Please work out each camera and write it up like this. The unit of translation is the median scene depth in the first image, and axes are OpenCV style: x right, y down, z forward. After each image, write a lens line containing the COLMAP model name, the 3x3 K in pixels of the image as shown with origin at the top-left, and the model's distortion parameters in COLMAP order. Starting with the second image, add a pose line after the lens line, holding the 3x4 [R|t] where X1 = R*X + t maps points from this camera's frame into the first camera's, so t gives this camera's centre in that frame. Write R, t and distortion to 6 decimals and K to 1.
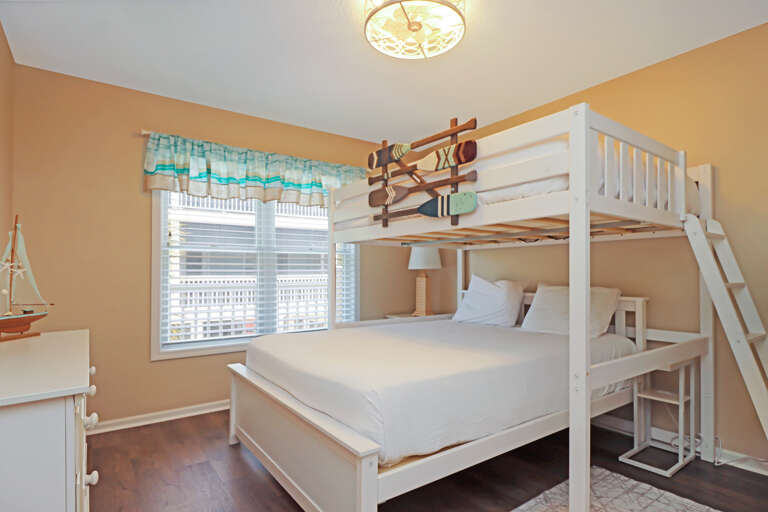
lens RADIAL K [[417.6, 0, 383.4], [0, 417.6, 269.3], [0, 0, 1]] dist [0.000652, 0.000056]
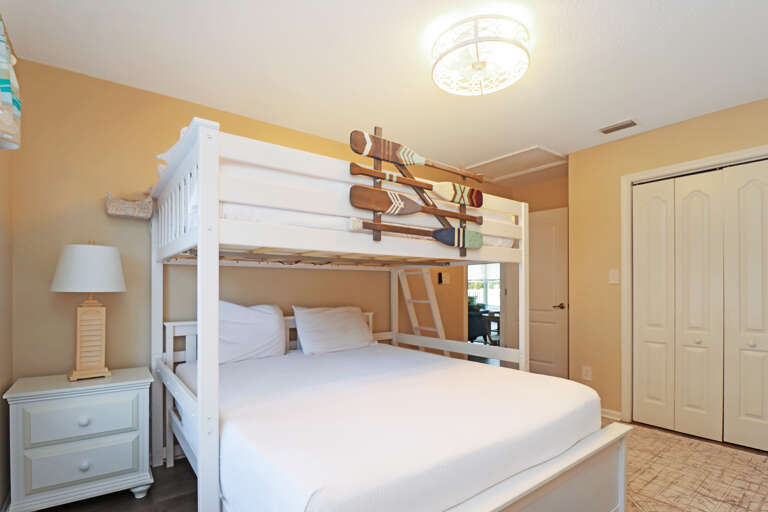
lens RADIAL K [[359.0, 0, 382.3], [0, 359.0, 290.2], [0, 0, 1]] dist [-0.000665, -0.000080]
pose [[-0.006885, -0.001874, 0.999975, -0.742612], [-0.005706, 0.999982, 0.001835, -0.012915], [-0.999960, -0.005693, -0.006896, 1.127790]]
